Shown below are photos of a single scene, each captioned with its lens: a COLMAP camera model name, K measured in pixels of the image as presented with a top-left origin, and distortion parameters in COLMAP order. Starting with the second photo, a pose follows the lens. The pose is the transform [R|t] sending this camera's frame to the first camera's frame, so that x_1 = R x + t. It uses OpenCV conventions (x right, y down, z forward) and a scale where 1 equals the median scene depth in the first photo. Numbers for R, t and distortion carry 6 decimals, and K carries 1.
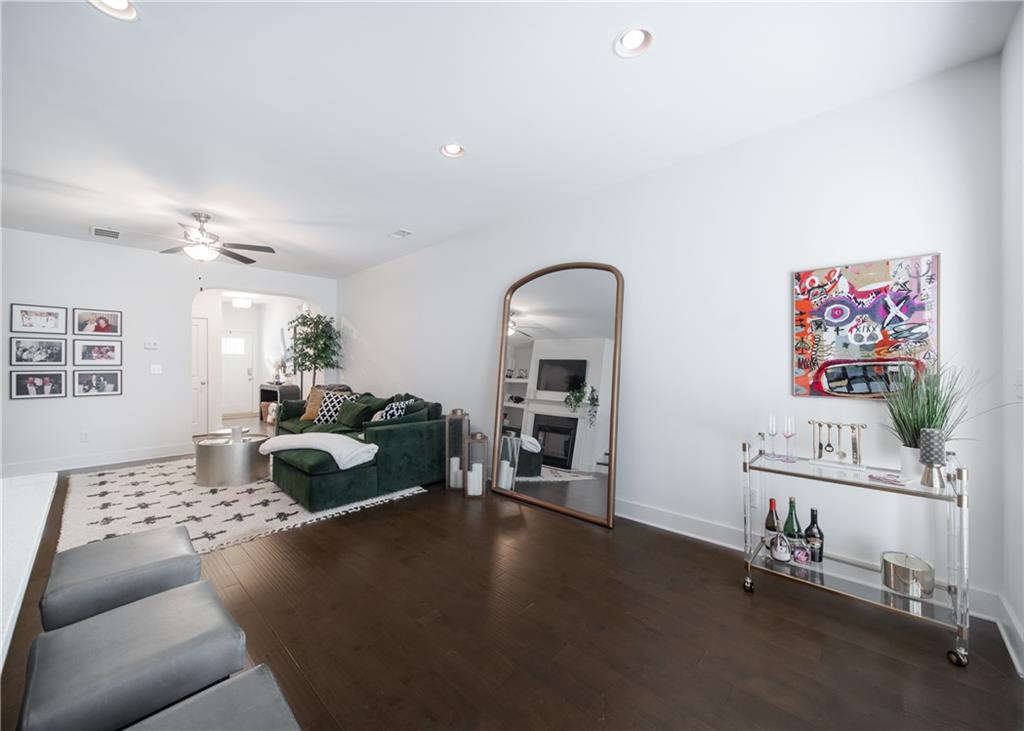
lens RADIAL K [[392.2, 0, 512.3], [0, 392.2, 370.1], [0, 0, 1]] dist [-0.001975, -0.000266]
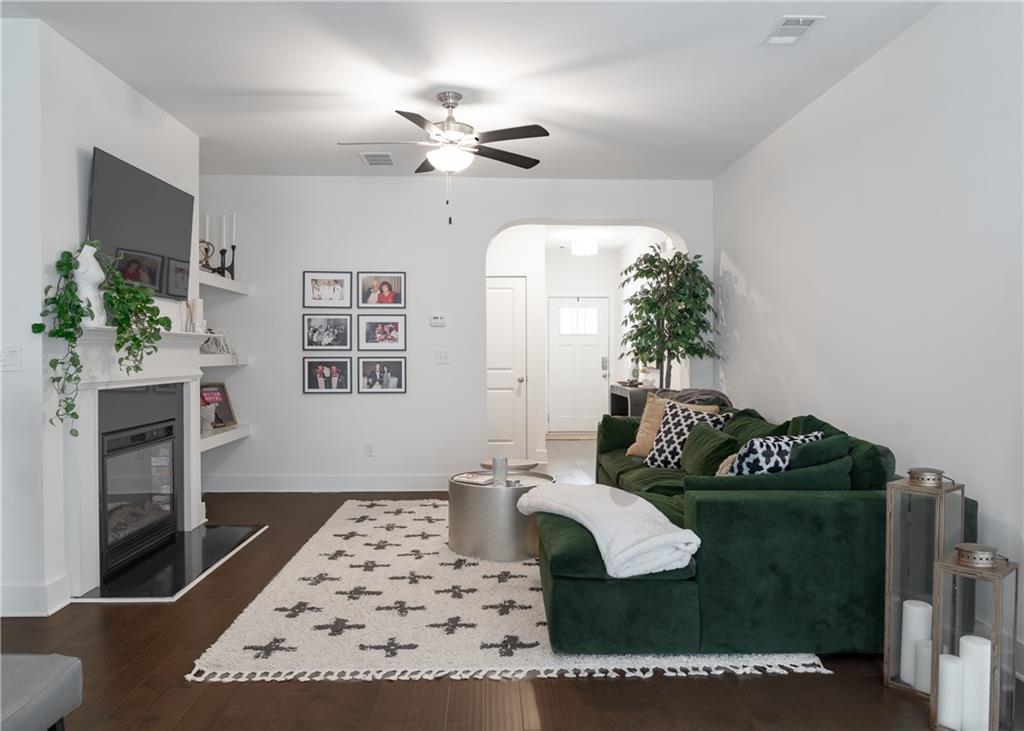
lens RADIAL K [[738.1, 0, 511.7], [0, 738.1, 368.6], [0, 0, 1]] dist [-0.027169, 0.005964]
pose [[0.702573, 0.014914, -0.711455, 0.066490], [-0.011001, 0.999889, 0.010097, 0.005412], [0.711526, 0.000733, 0.702659, 0.262111]]
